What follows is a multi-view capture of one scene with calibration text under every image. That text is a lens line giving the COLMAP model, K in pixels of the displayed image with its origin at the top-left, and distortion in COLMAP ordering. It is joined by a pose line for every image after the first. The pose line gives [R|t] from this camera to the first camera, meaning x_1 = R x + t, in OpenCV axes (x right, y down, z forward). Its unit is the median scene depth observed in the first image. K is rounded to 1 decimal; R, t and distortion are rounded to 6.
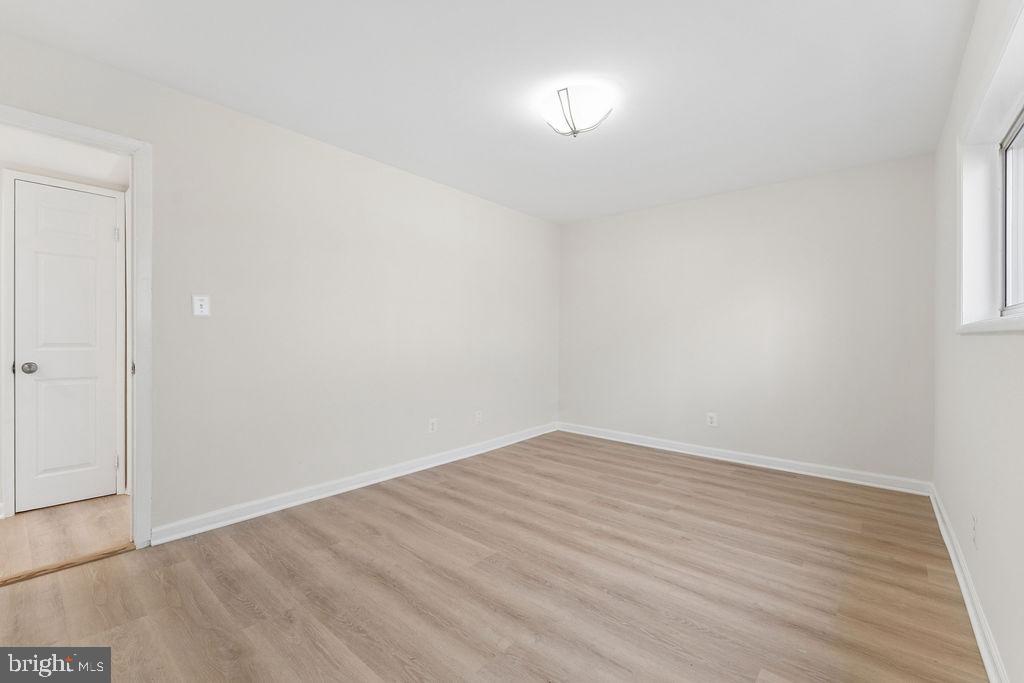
lens RADIAL K [[436.3, 0, 509.0], [0, 436.3, 338.5], [0, 0, 1]] dist [-0.000133, -0.000029]
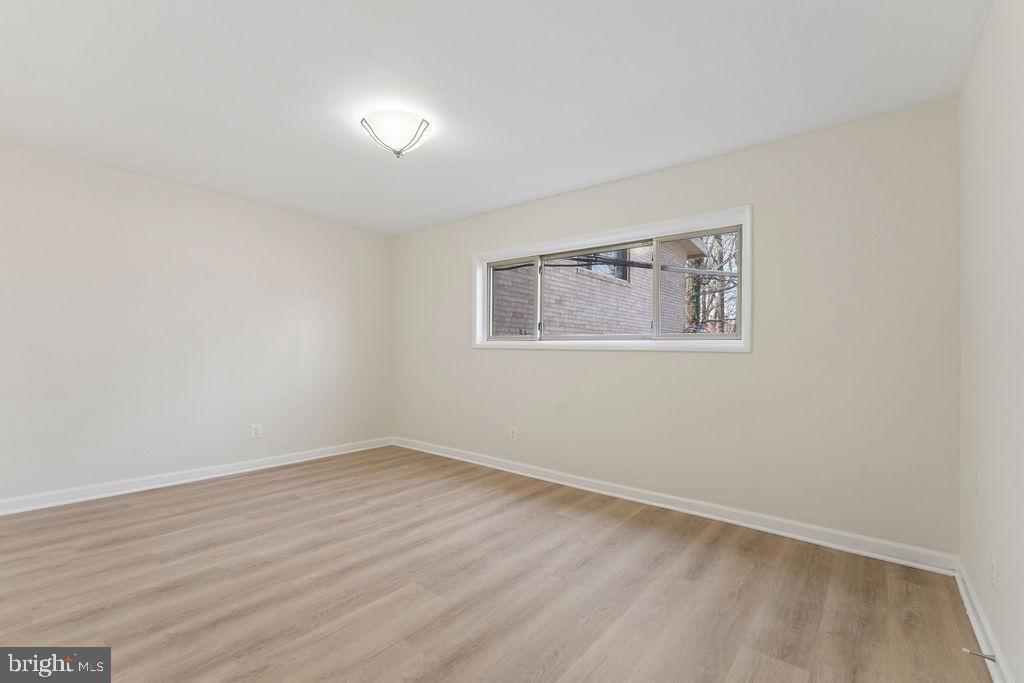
lens RADIAL K [[436.3, 0, 509.0], [0, 436.3, 338.5], [0, 0, 1]] dist [-0.000133, -0.000029]
pose [[-0.016265, 0.020894, 0.999649, -0.779701], [-0.010242, 0.999726, -0.021062, -0.010188], [-0.999815, -0.010581, -0.016047, 0.659835]]
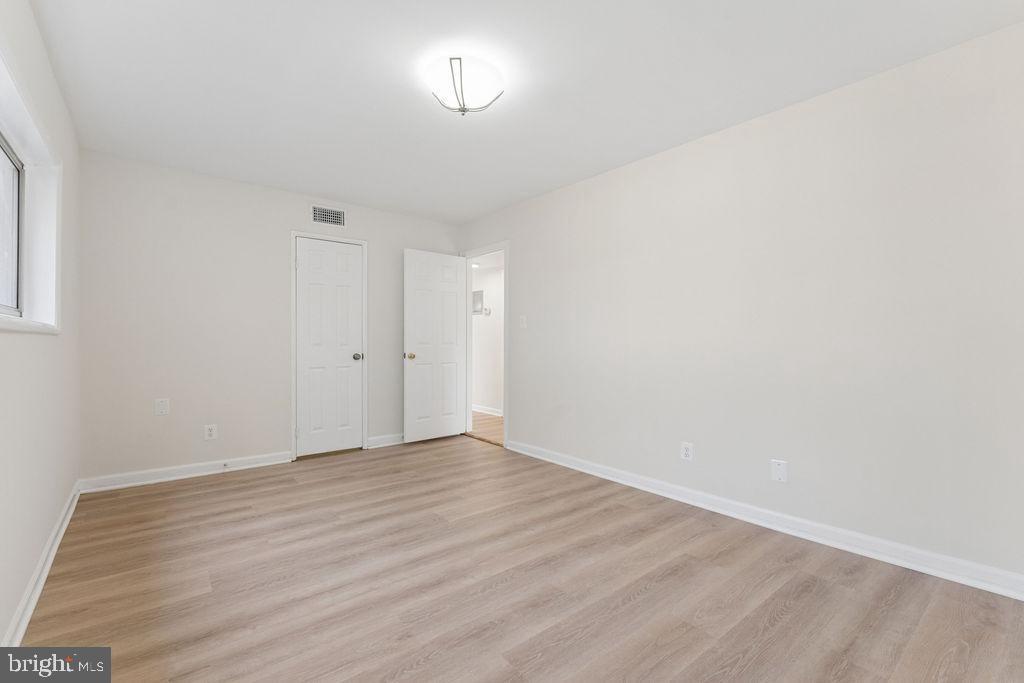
lens RADIAL K [[452.9, 0, 512.0], [0, 452.9, 341.5], [0, 0, 1]] dist [0.001218, 0.000043]
pose [[-0.180720, -0.001847, -0.983533, 0.917082], [-0.003408, 0.999993, -0.001252, 0.005279], [0.983529, 0.003125, -0.180725, 1.113244]]
